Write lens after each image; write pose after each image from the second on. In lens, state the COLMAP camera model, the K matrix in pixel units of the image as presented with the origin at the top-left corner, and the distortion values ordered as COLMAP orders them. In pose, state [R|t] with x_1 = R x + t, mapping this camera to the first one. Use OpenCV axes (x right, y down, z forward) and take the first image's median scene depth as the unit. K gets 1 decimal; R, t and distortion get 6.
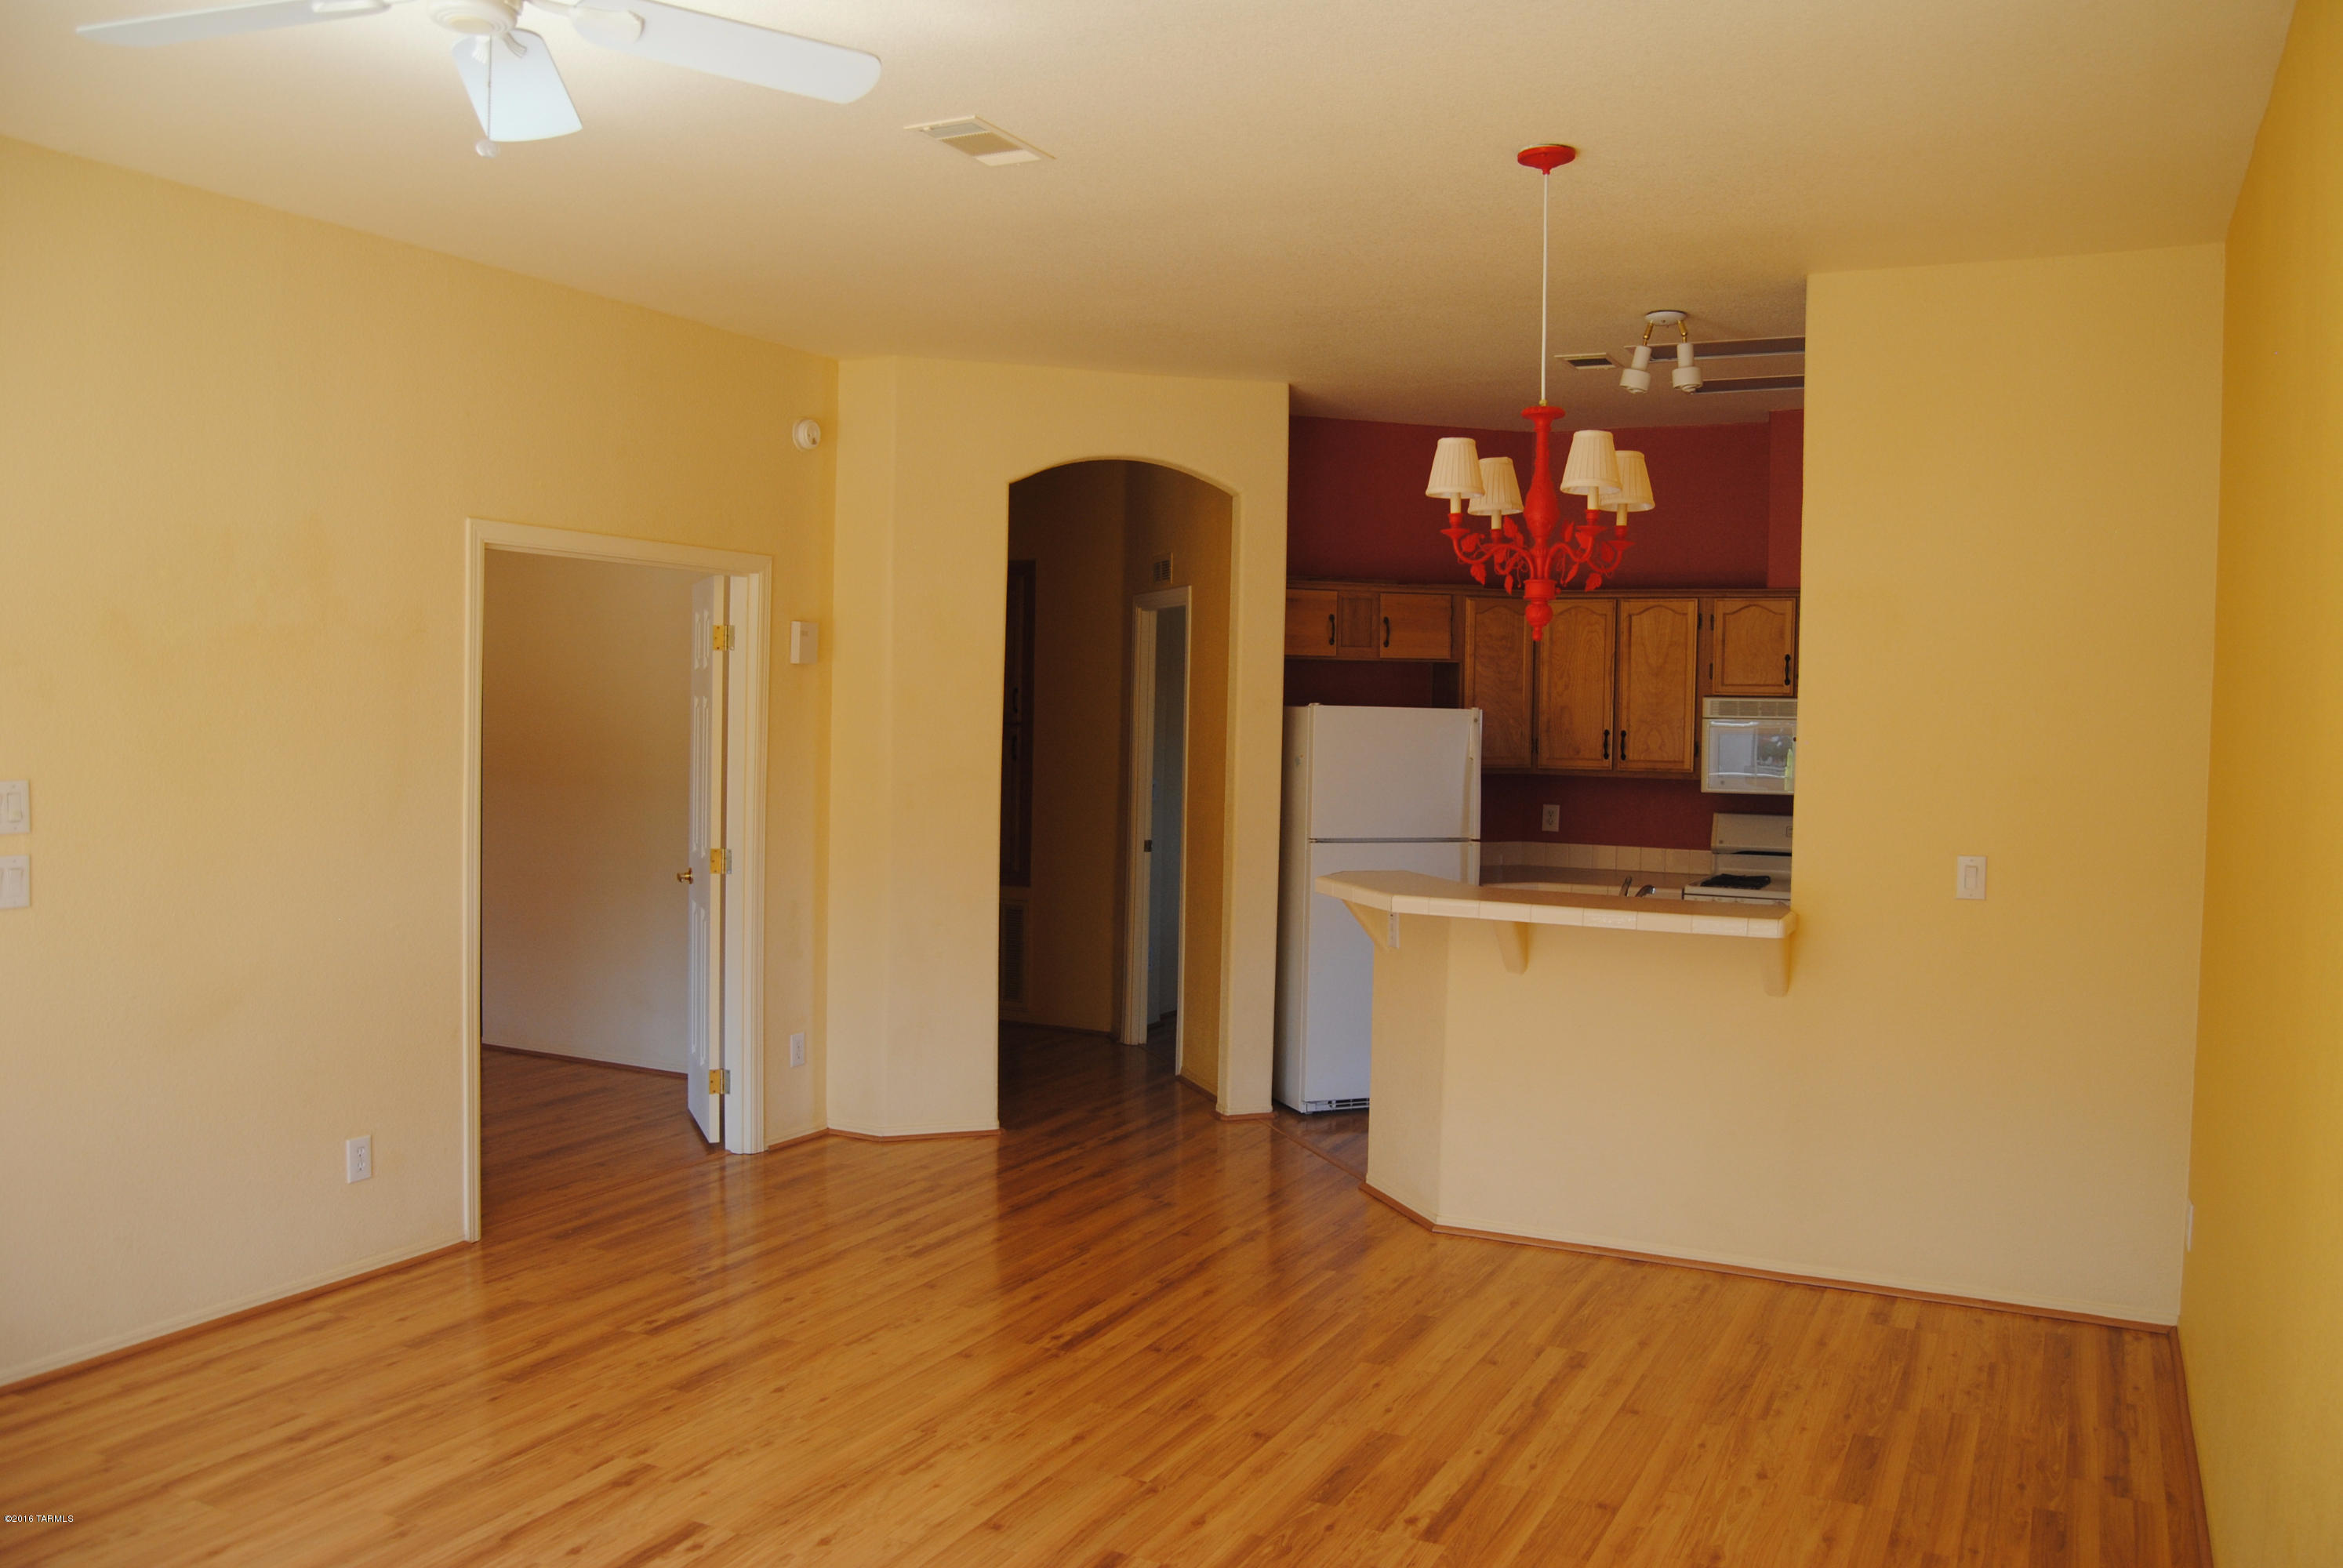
lens RADIAL K [[1865.1, 0, 1181.3], [0, 1865.1, 780.3], [0, 0, 1]] dist [-0.061223, 0.003645]
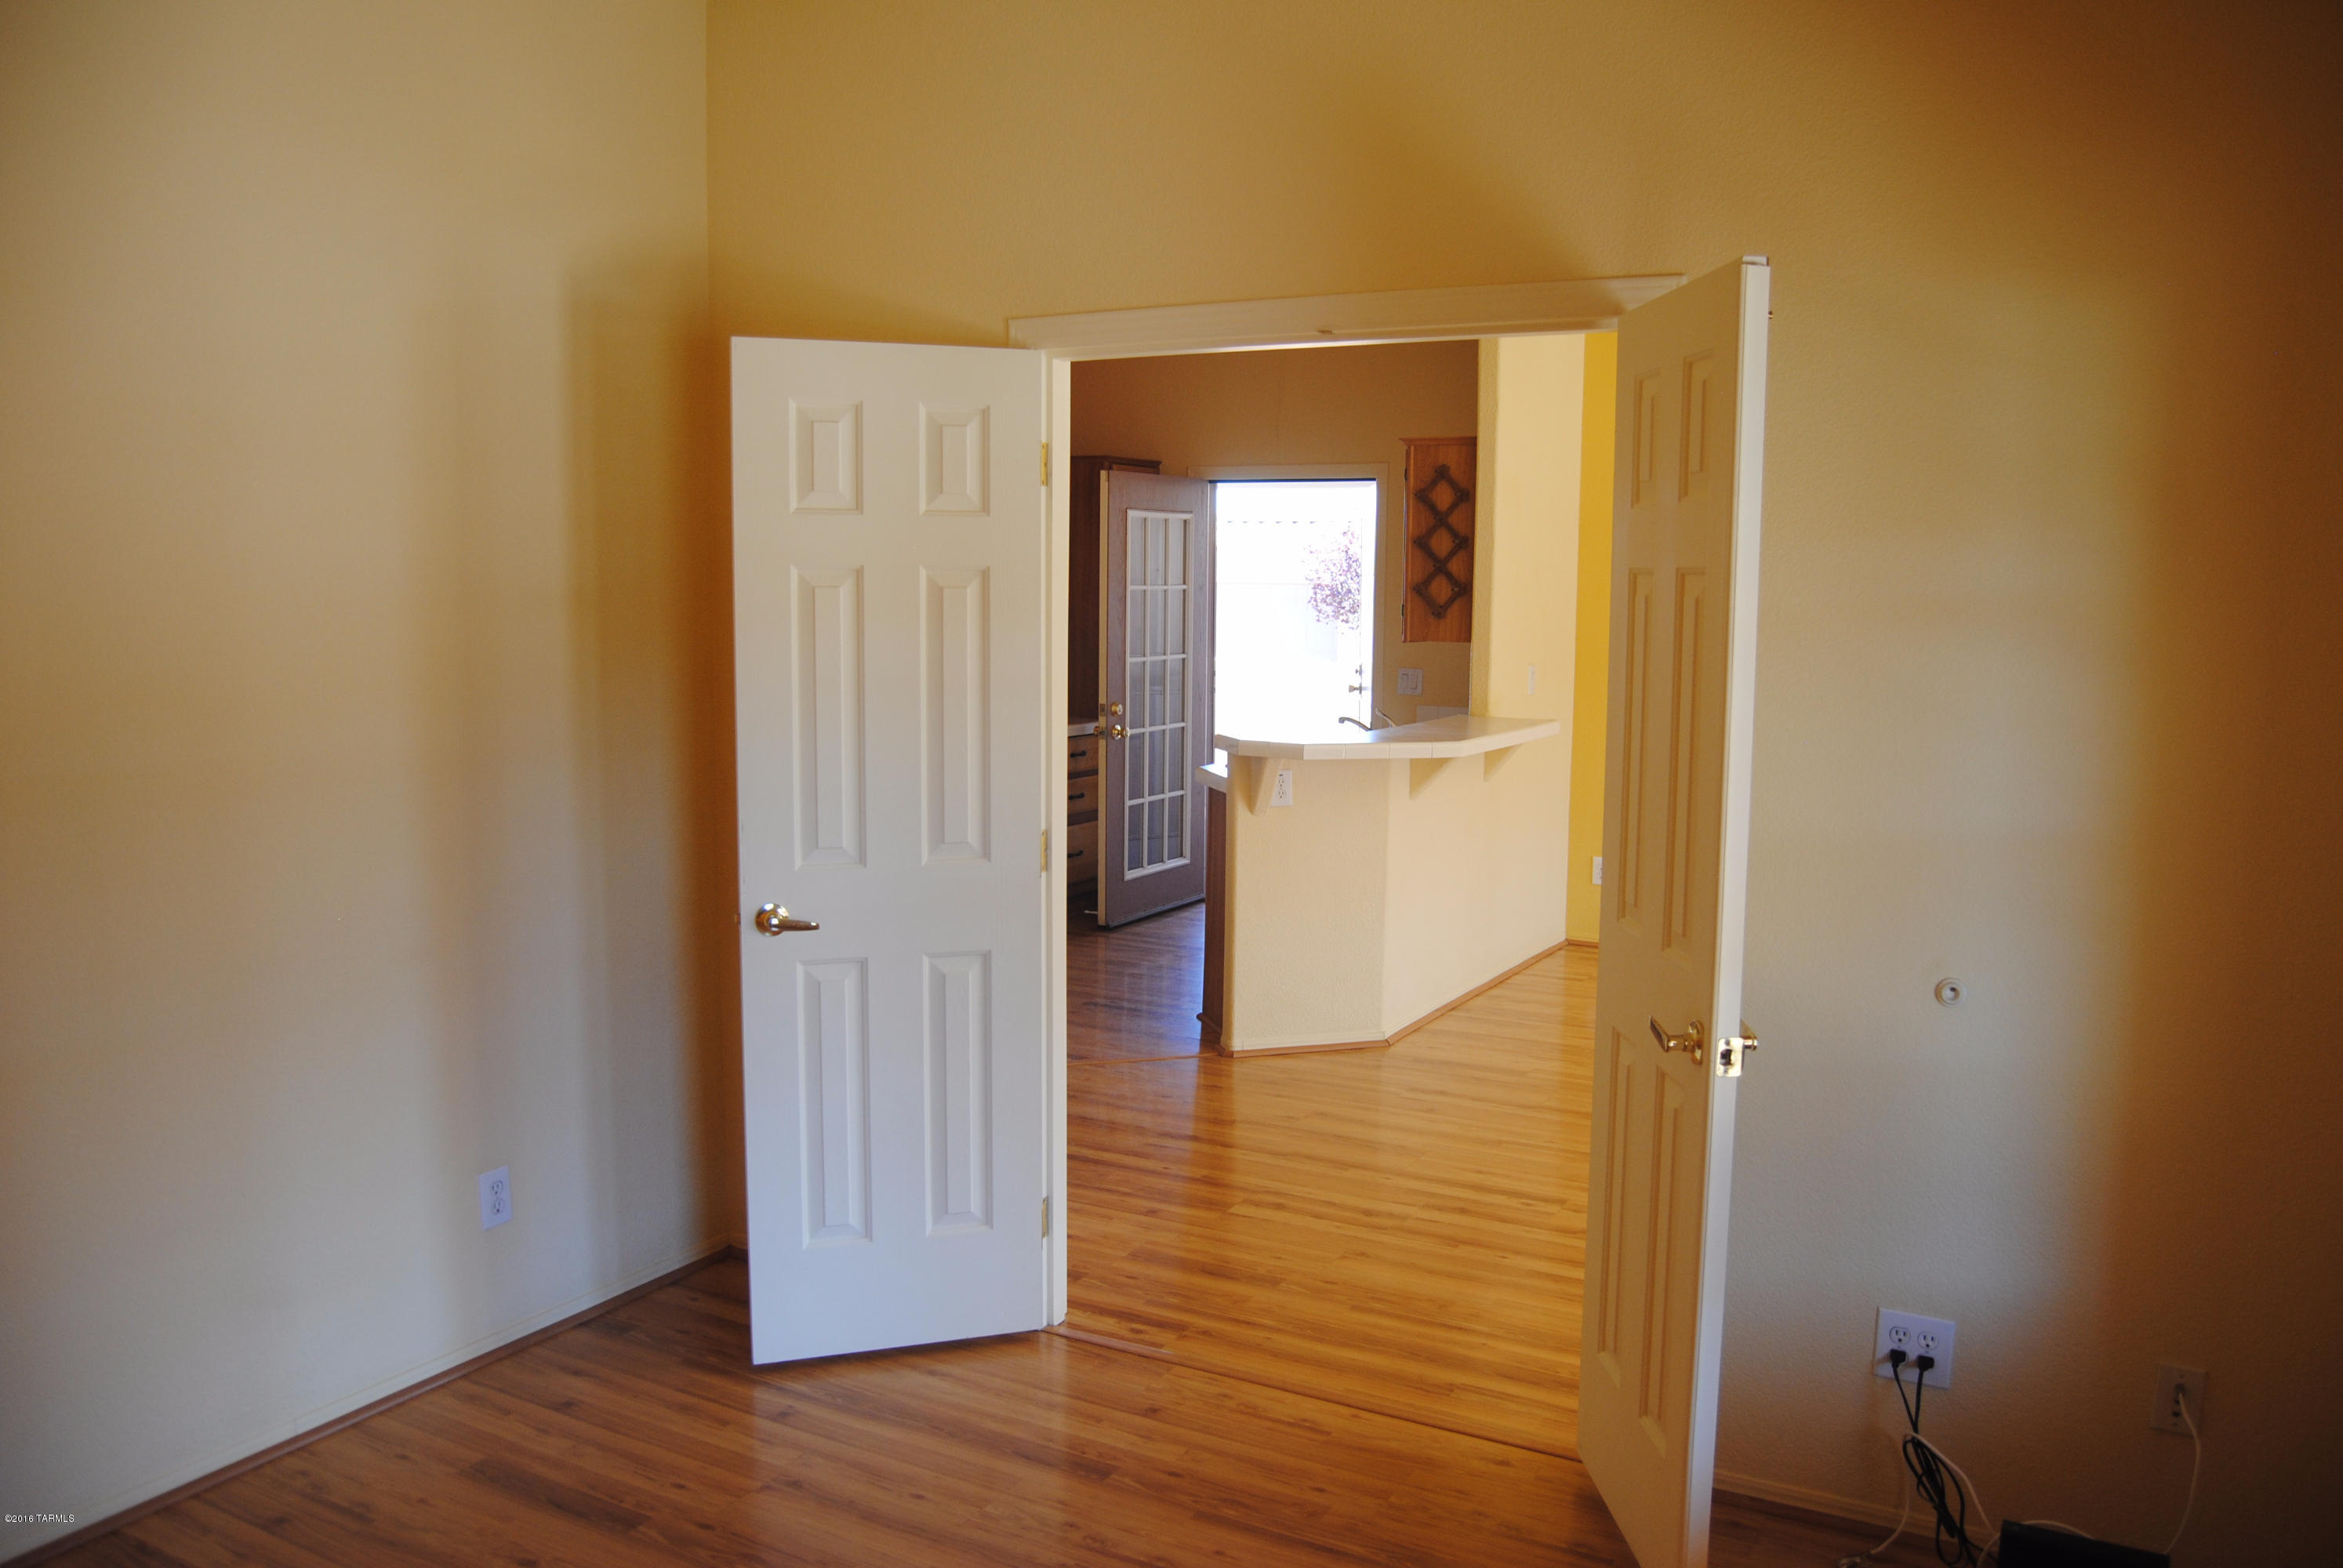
lens RADIAL K [[1865.1, 0, 1181.3], [0, 1865.1, 780.3], [0, 0, 1]] dist [-0.061223, 0.003645]
pose [[0.048450, -0.139919, 0.988977, -0.914967], [0.040078, 0.989615, 0.138046, -0.068427], [-0.998021, 0.032948, 0.053555, 1.023818]]
